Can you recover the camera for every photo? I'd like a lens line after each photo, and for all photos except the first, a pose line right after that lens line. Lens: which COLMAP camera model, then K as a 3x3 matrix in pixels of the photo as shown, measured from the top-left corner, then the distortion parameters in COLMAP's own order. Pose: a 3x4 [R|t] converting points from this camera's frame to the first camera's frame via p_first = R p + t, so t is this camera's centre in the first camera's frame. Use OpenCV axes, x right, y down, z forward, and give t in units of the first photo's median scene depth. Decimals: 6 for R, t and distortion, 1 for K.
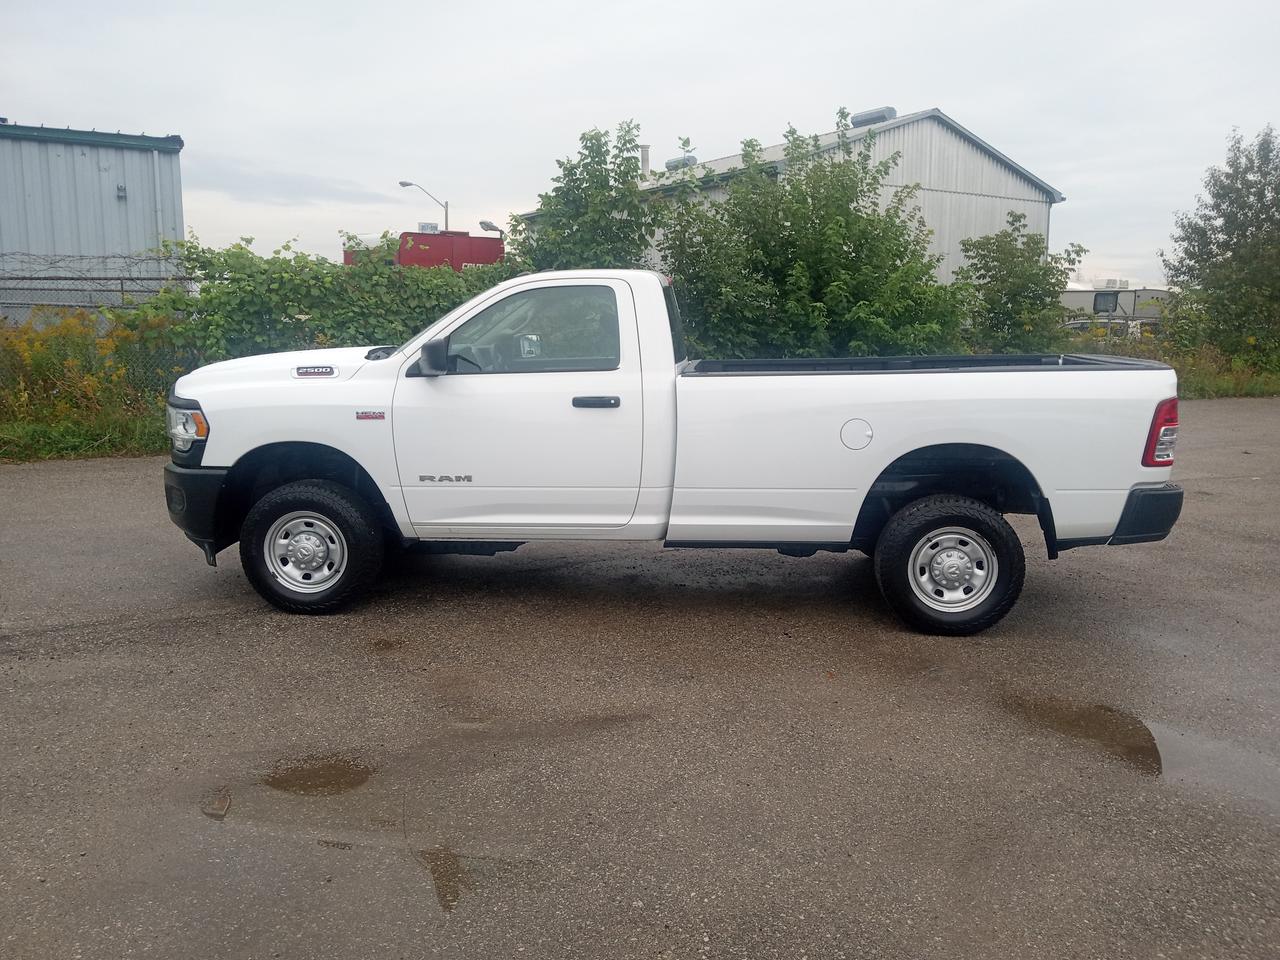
lens RADIAL K [[986.3, 0, 676.1], [0, 986.3, 480.1], [0, 0, 1]] dist [0.090443, -0.096807]
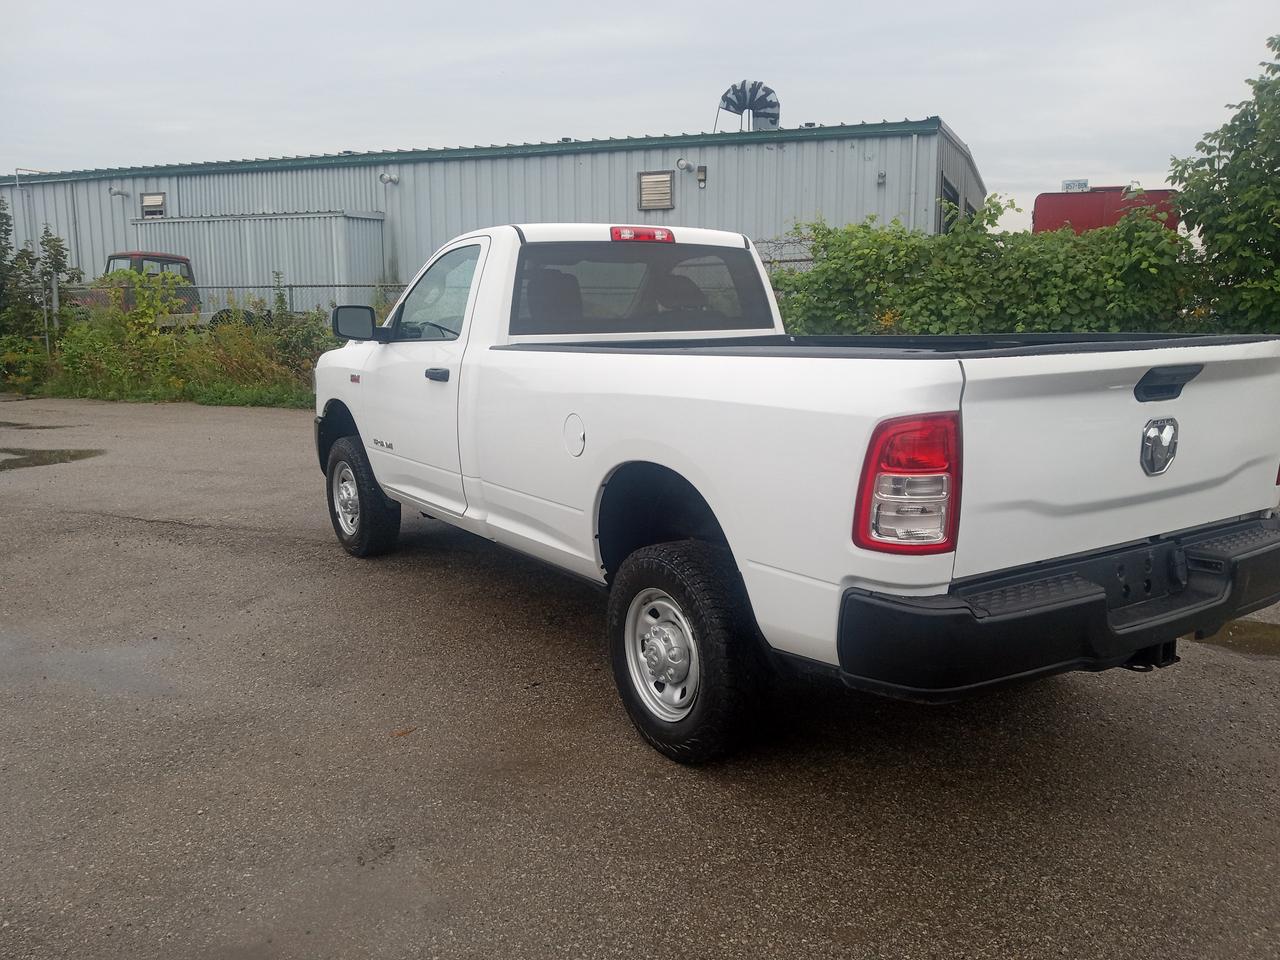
lens RADIAL K [[1073.2, 0, 676.2], [0, 1073.2, 477.6], [0, 0, 1]] dist [0.049801, -0.096728]
pose [[0.615106, 0.122334, -0.778896, 0.317345], [-0.121698, 0.990782, 0.059506, -0.027159], [0.778996, 0.058188, 0.624323, 0.213458]]
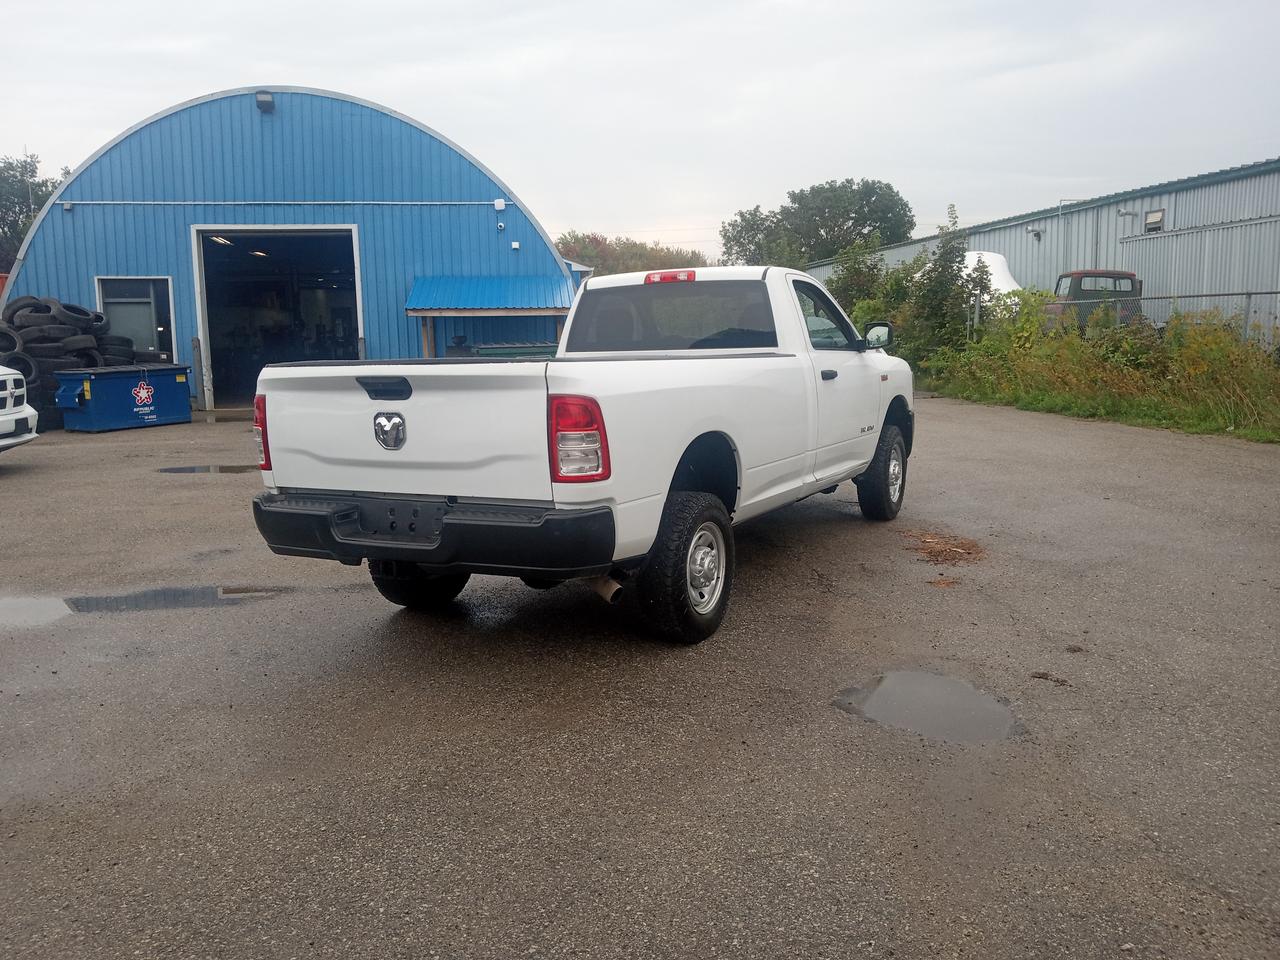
lens RADIAL K [[1095.8, 0, 640.0], [0, 1095.8, 480.0], [0, 0, 1]] dist [0.103952, -0.231679]
pose [[-0.431116, 0.130254, -0.892845, 0.503740], [-0.119787, 0.972504, 0.199715, -0.105573], [0.894310, 0.193052, -0.403659, 0.705286]]
